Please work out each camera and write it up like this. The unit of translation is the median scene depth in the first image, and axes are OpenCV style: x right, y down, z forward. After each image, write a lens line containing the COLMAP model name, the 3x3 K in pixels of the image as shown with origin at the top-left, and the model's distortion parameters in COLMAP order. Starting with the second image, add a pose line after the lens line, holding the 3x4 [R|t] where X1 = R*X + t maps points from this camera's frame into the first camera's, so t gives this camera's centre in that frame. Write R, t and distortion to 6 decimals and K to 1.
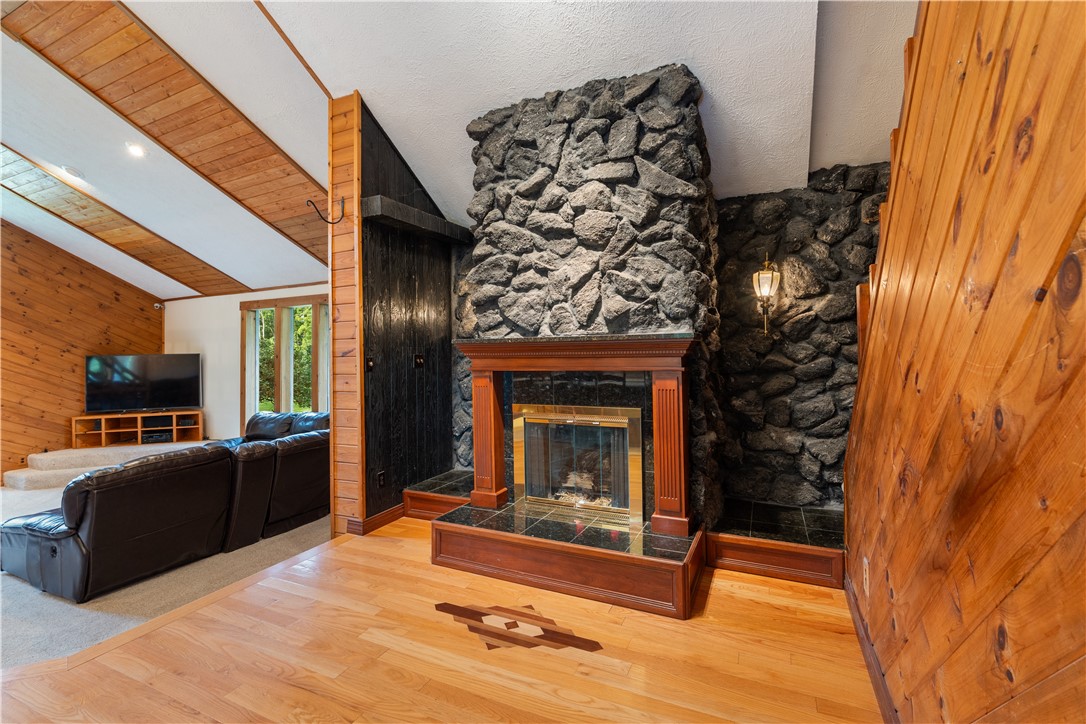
lens RADIAL K [[483.6, 0, 540.6], [0, 483.6, 343.2], [0, 0, 1]] dist [-0.000928, -0.000566]
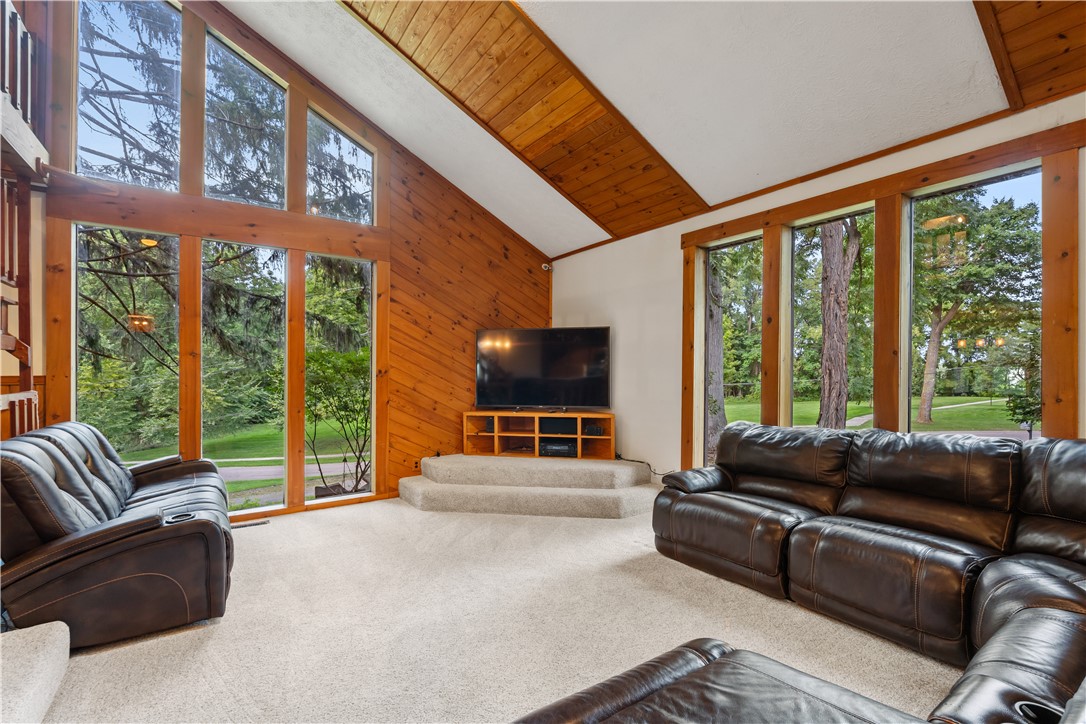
lens RADIAL K [[483.6, 0, 541.9], [0, 483.6, 367.1], [0, 0, 1]] dist [-0.000928, -0.000566]
pose [[0.867695, 0.012768, -0.496932, -0.494433], [-0.005728, 0.999861, 0.015687, 0.071681], [0.497063, -0.010765, 0.867648, 0.414071]]
